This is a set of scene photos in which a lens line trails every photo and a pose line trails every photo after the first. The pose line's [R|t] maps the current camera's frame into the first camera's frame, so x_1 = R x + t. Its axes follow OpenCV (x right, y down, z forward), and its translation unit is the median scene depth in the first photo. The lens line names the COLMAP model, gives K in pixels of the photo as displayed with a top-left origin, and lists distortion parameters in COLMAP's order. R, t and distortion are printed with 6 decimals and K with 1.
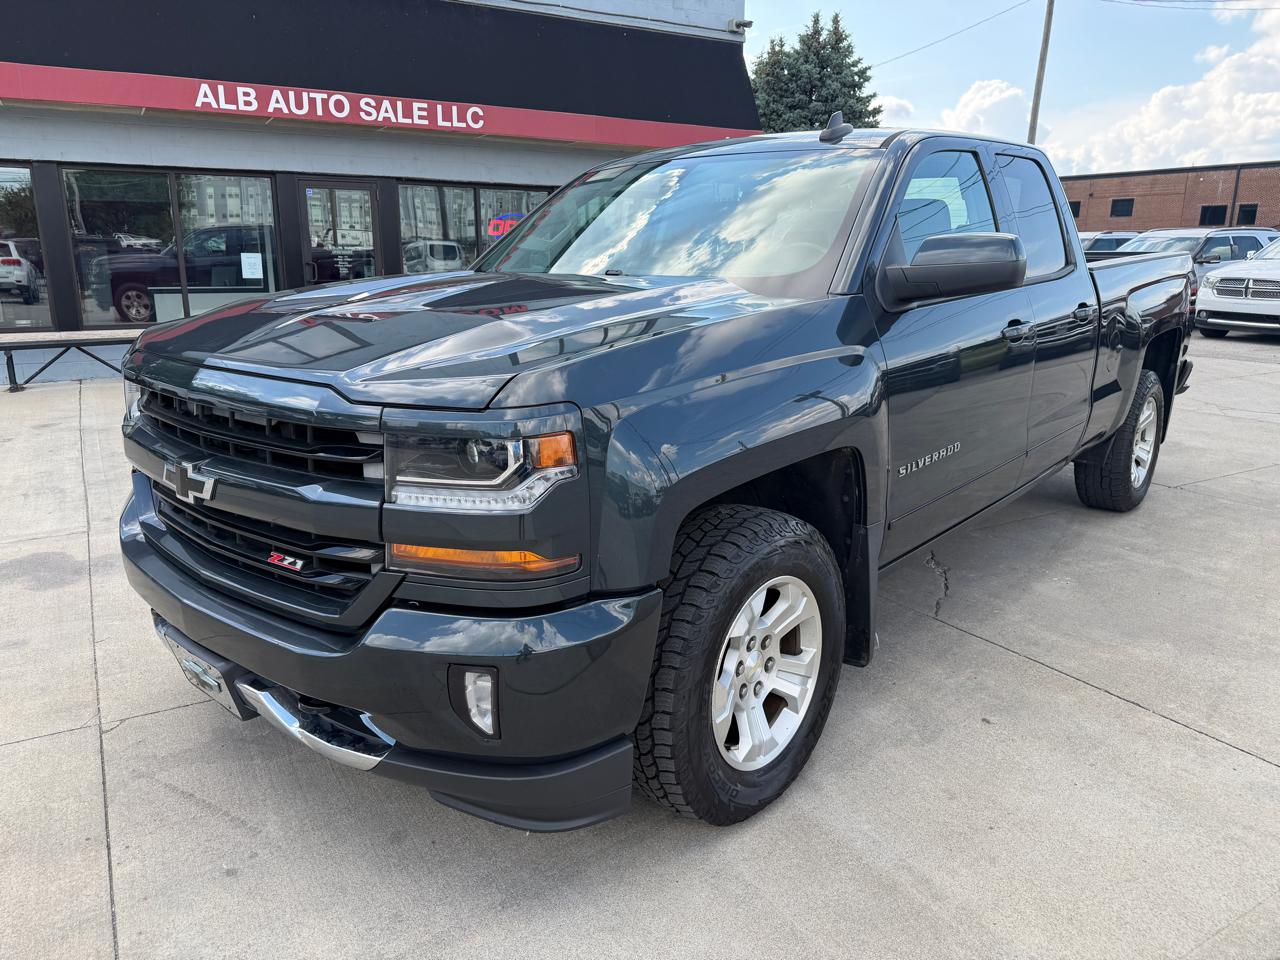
lens RADIAL K [[911.0, 0, 632.2], [0, 911.0, 478.5], [0, 0, 1]] dist [0.025621, -0.025295]
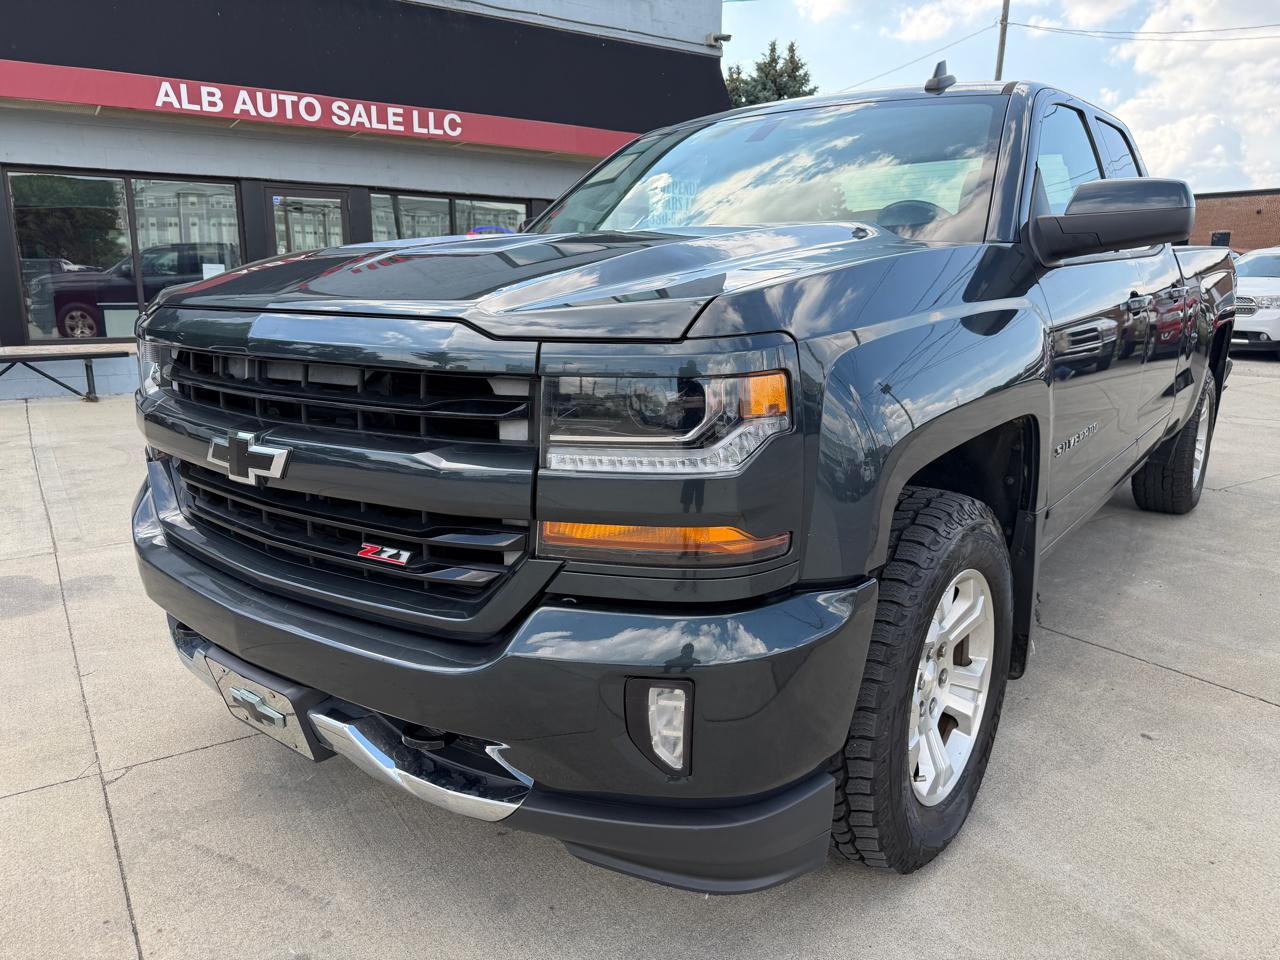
lens RADIAL K [[911.0, 0, 641.0], [0, 911.0, 484.9], [0, 0, 1]] dist [0.025621, -0.025295]
pose [[0.998024, -0.012941, 0.061490, -0.156727], [0.014469, 0.999596, -0.024465, 0.040521], [-0.061149, 0.025306, 0.997808, 0.158206]]
